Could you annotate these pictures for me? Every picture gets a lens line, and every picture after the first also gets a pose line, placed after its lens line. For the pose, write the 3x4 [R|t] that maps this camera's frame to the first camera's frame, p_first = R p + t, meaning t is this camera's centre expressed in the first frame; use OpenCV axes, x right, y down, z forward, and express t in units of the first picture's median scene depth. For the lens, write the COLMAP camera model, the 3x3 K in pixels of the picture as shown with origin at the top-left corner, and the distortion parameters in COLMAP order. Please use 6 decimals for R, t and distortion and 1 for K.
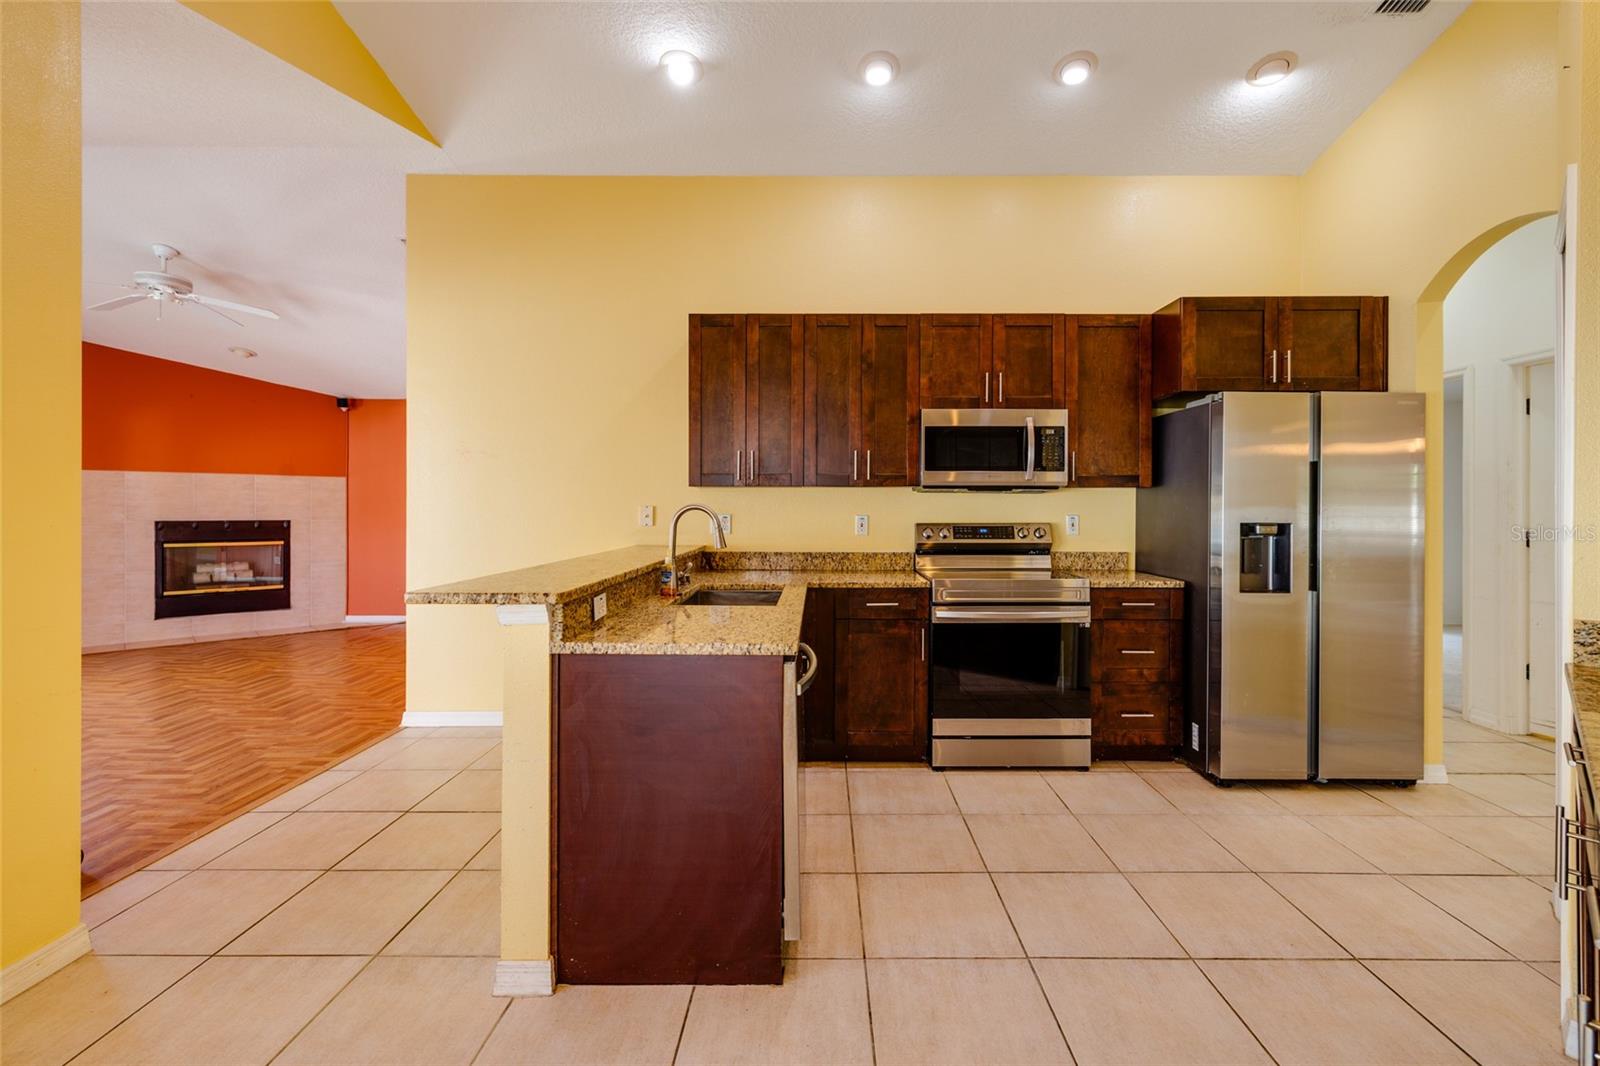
lens RADIAL K [[700.6, 0, 828.2], [0, 700.6, 510.2], [0, 0, 1]] dist [0.001192, 0.000273]
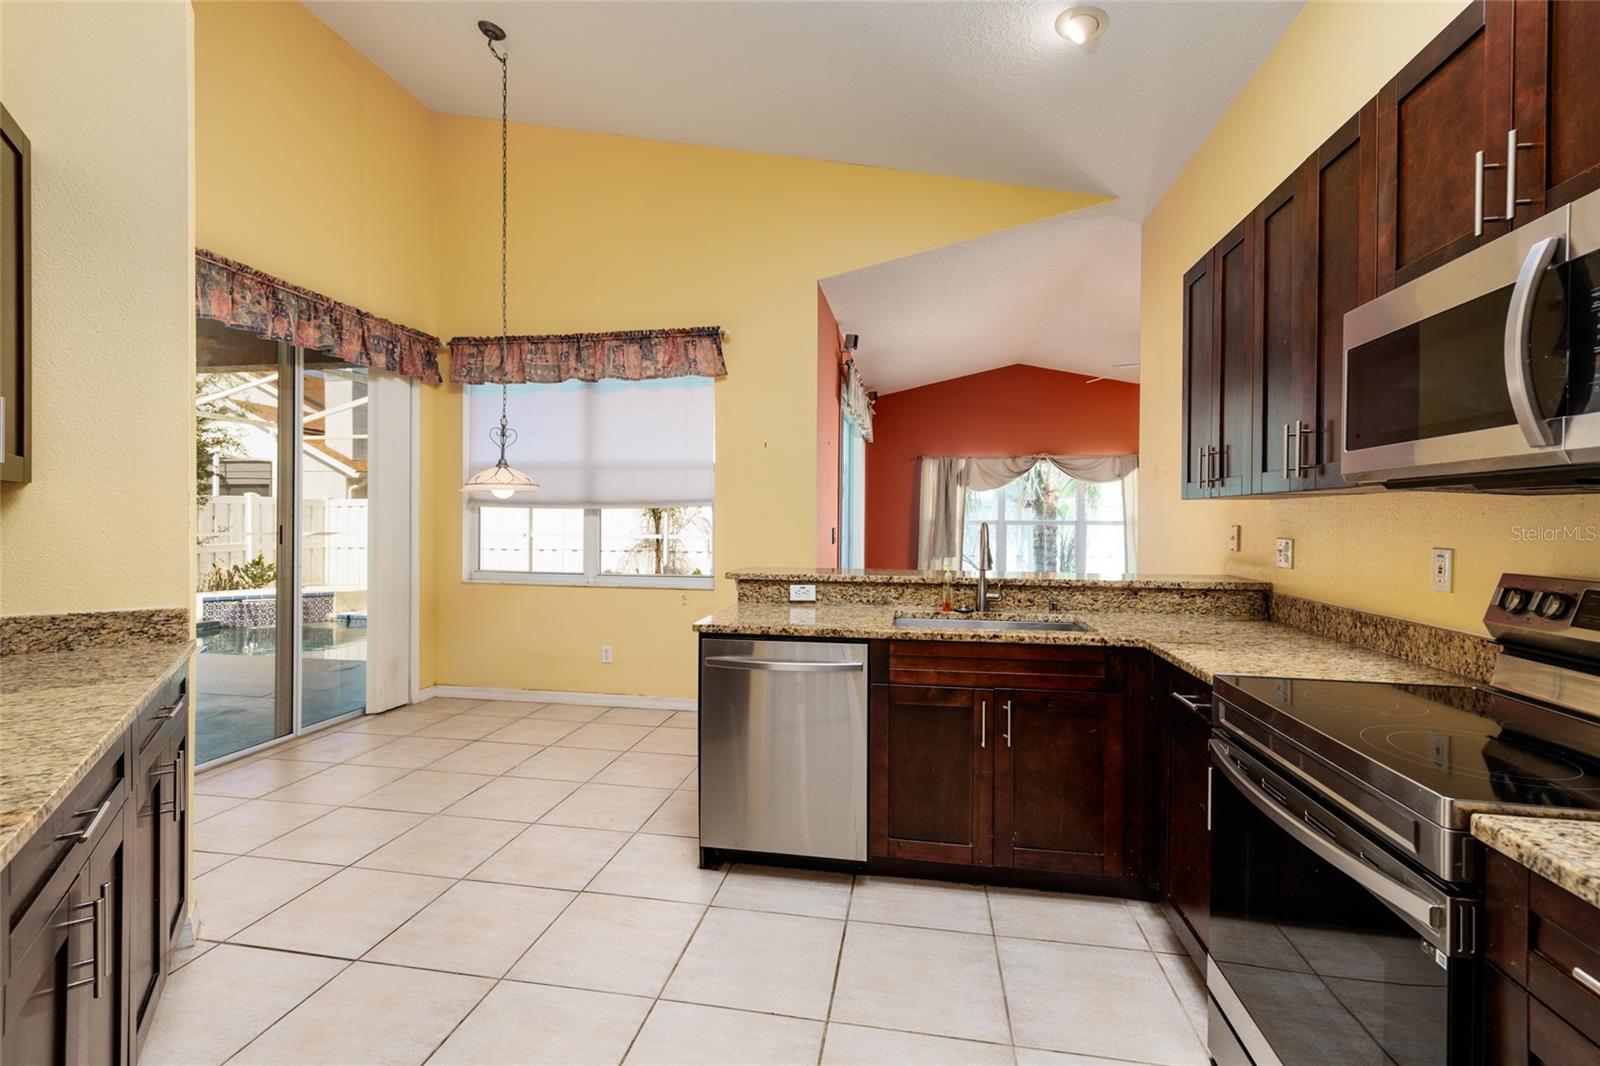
lens RADIAL K [[685.5, 0, 796.4], [0, 685.5, 522.6], [0, 0, 1]] dist [0.001993, 0.000380]
pose [[-0.178322, 0.002264, -0.983970, 0.331499], [-0.007905, 0.999962, 0.003733, -0.004632], [0.983940, 0.008444, -0.178297, 0.383385]]
